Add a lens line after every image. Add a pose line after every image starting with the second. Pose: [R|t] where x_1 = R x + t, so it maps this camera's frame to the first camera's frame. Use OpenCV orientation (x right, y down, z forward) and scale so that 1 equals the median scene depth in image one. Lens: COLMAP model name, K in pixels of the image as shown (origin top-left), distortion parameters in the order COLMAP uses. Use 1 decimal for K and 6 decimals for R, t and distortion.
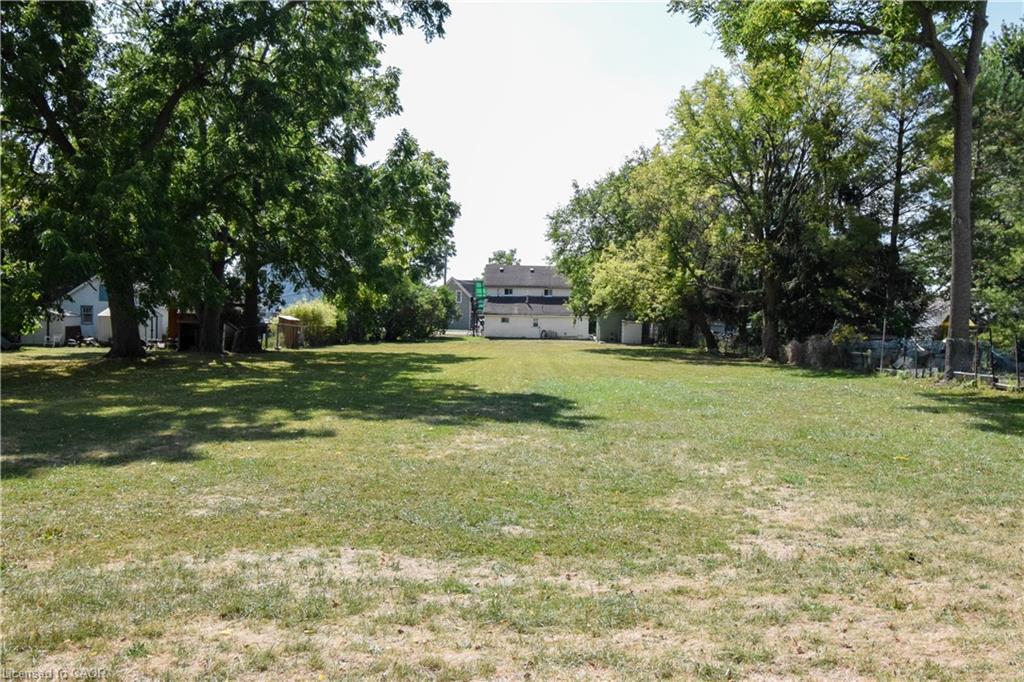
lens RADIAL K [[865.3, 0, 509.6], [0, 865.3, 339.6], [0, 0, 1]] dist [0.010774, -0.001885]
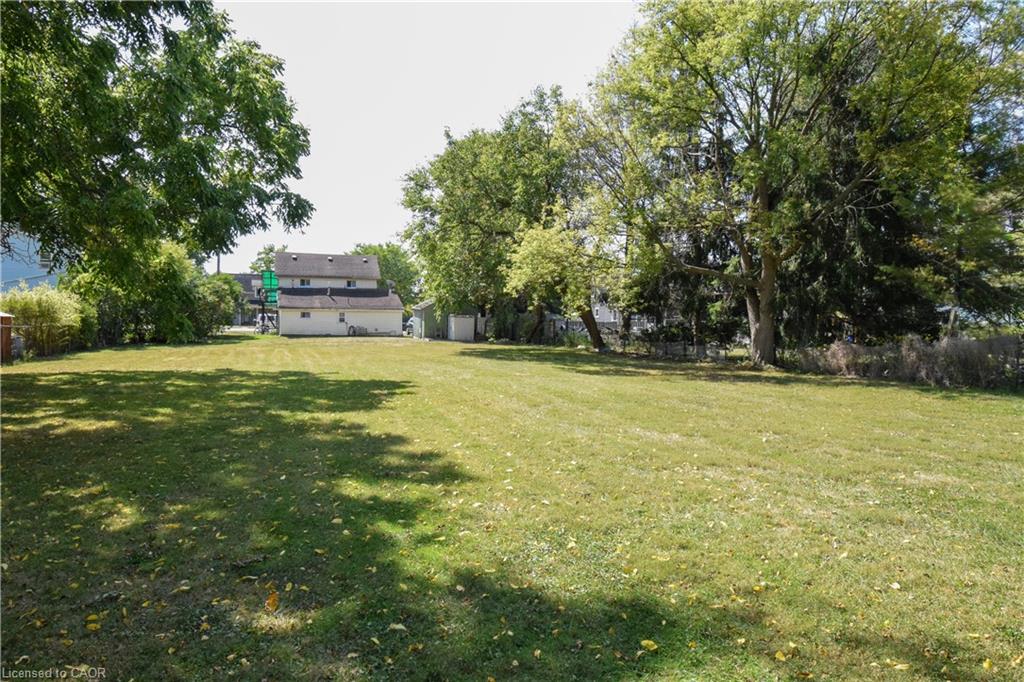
lens RADIAL K [[701.7, 0, 530.6], [0, 701.7, 345.7], [0, 0, 1]] dist [0.000403, -0.010928]
pose [[0.929885, -0.021038, 0.367248, -0.054839], [0.012823, 0.999610, 0.024795, -0.006226], [-0.367627, -0.018347, 0.929792, 0.265067]]
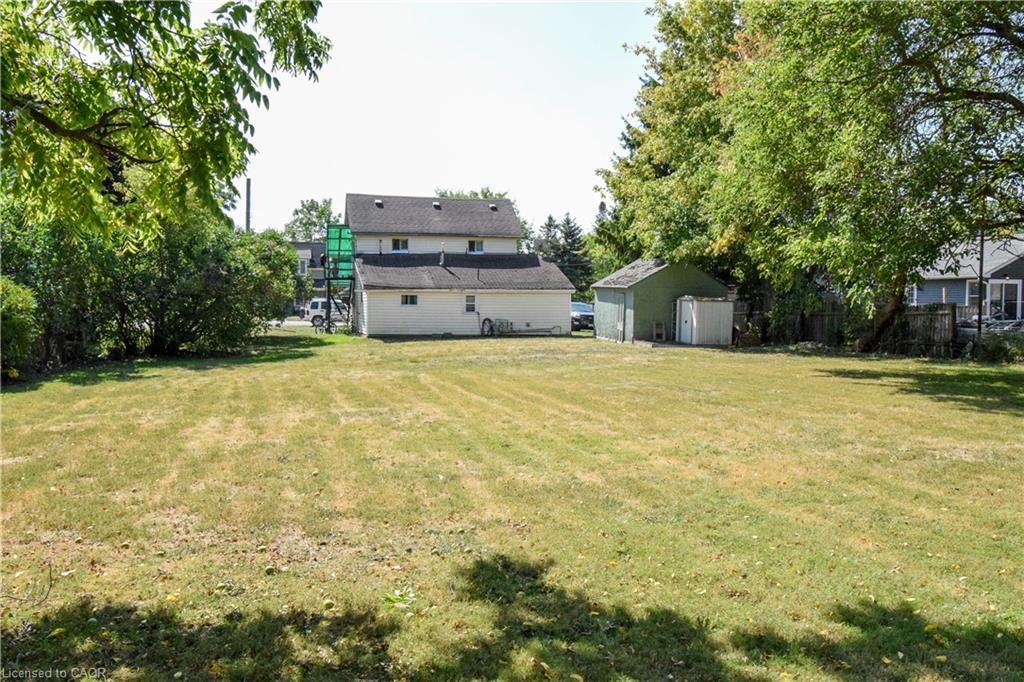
lens RADIAL K [[865.3, 0, 514.9], [0, 865.3, 341.8], [0, 0, 1]] dist [0.010774, -0.001885]
pose [[0.960861, -0.029449, 0.275463, -0.084294], [0.021812, 0.999289, 0.030748, -0.012607], [-0.276172, -0.023537, 0.960820, 0.514948]]
